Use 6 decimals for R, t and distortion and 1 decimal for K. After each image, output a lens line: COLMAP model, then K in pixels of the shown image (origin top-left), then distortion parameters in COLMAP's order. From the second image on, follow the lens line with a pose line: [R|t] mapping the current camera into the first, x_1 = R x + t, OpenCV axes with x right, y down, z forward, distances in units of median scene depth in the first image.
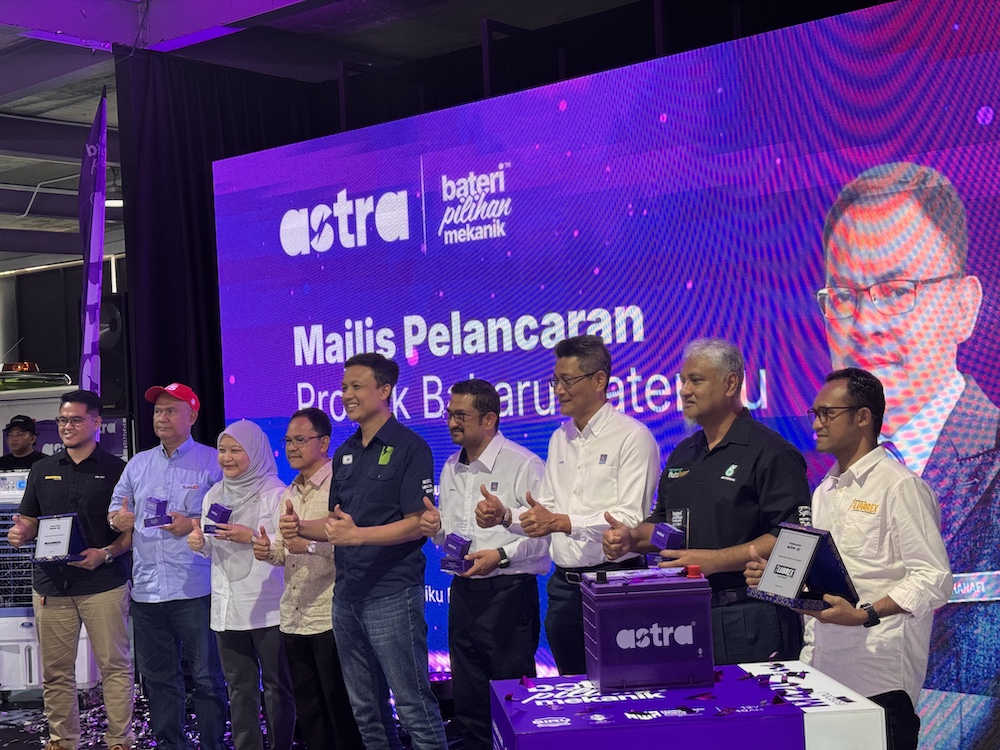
lens RADIAL K [[1413.0, 0, 500.0], [0, 1413.0, 375.0], [0, 0, 1]] dist [0.151212, -0.100447]
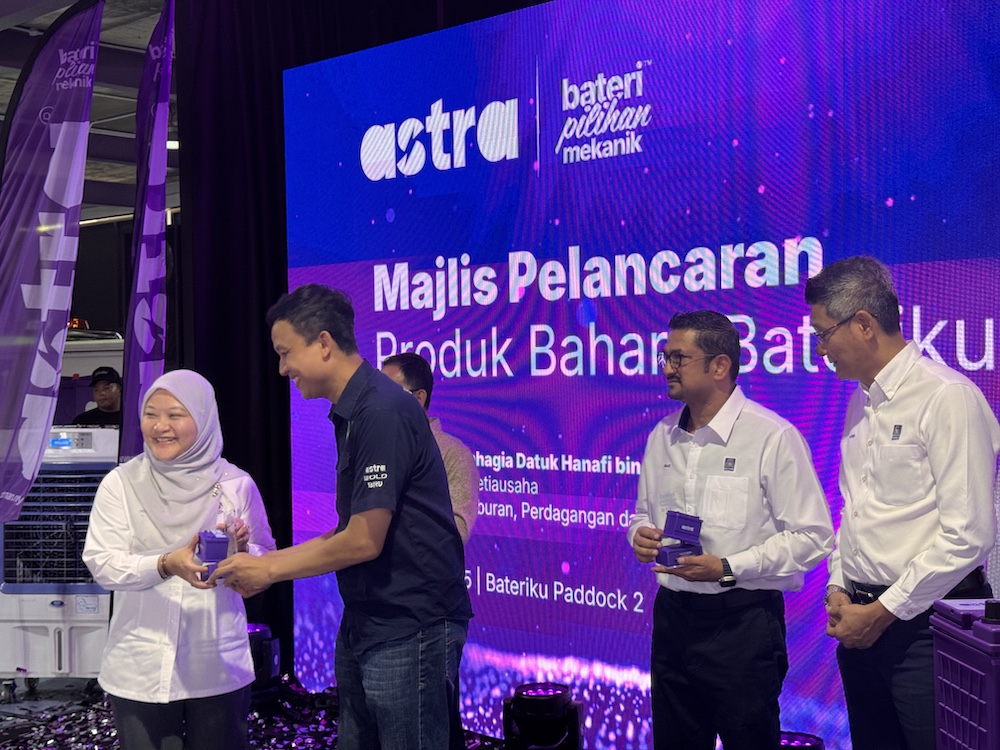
lens RADIAL K [[1425.3, 0, 500.0], [0, 1425.3, 375.0], [0, 0, 1]] dist [0.172405, -0.052743]
pose [[0.998894, 0.028926, -0.037069, -0.039607], [-0.028366, 0.999477, 0.015548, 0.017200], [0.037499, -0.014479, 0.999192, 0.161983]]
